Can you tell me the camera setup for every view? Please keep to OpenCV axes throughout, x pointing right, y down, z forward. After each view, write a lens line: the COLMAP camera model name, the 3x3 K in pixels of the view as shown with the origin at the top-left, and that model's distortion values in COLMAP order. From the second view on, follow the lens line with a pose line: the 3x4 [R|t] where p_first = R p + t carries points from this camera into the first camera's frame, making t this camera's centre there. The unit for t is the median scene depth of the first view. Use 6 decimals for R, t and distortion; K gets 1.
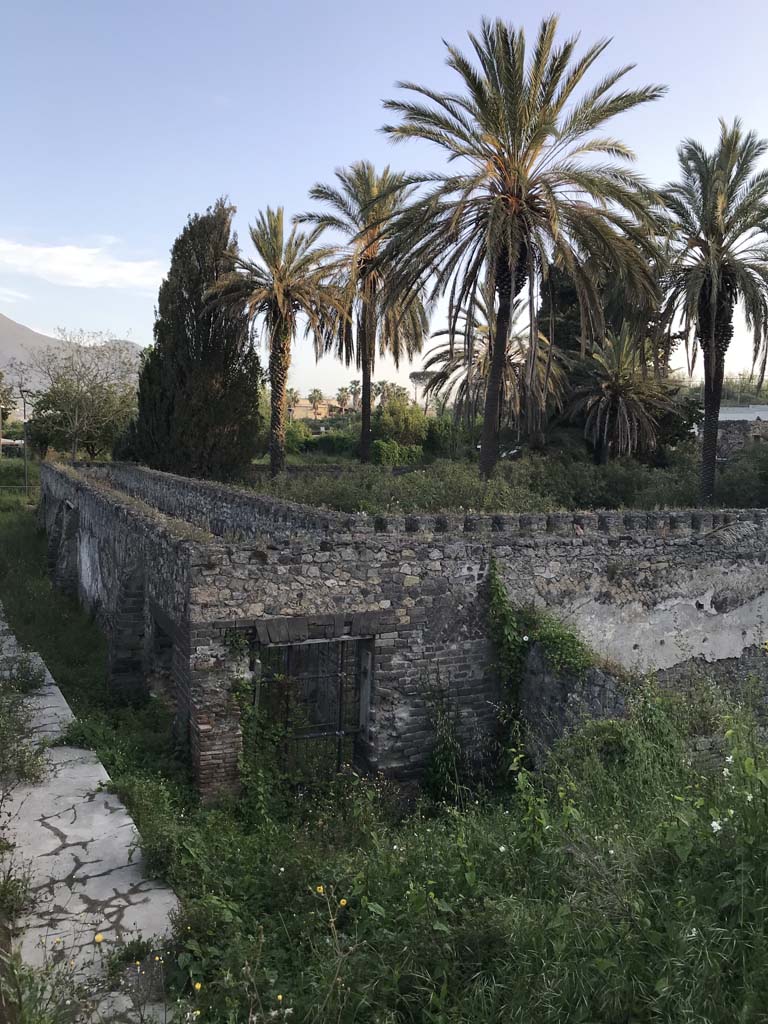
lens RADIAL K [[817.5, 0, 381.4], [0, 817.5, 504.7], [0, 0, 1]] dist [0.305221, -0.731662]
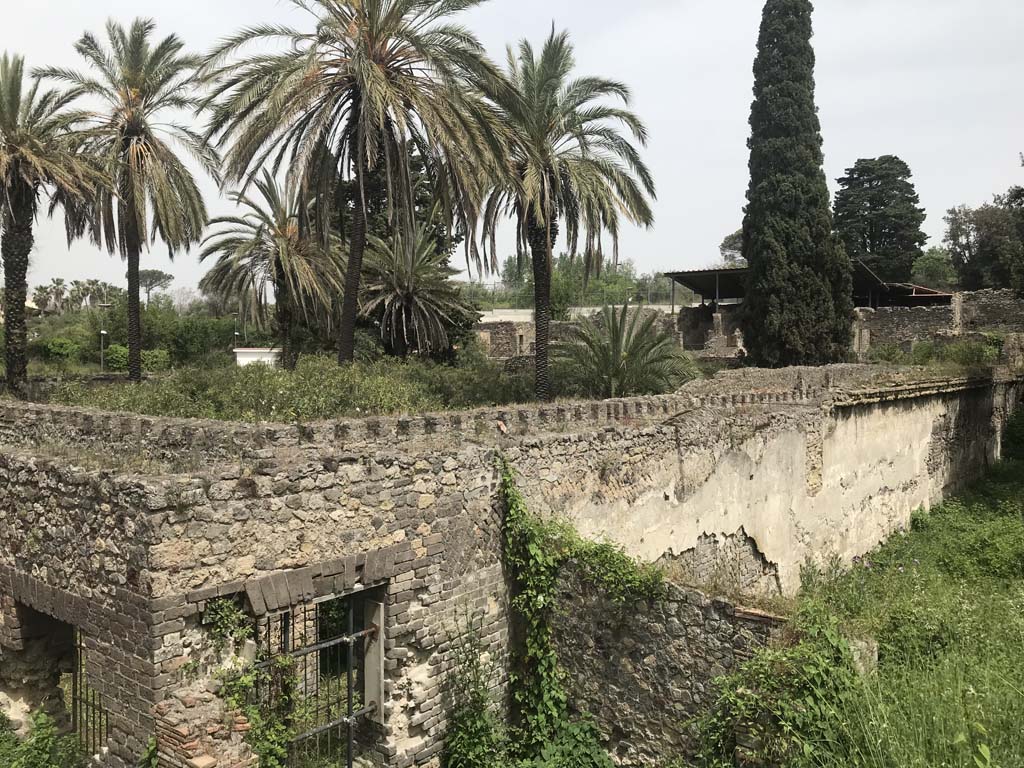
lens RADIAL K [[836.7, 0, 511.9], [0, 836.7, 346.6], [0, 0, 1]] dist [0.168825, -0.232120]
pose [[0.895762, -0.014817, 0.444288, -0.237296], [0.047994, 0.996826, -0.063522, 0.001708], [-0.441936, 0.078224, 0.893629, 0.230288]]
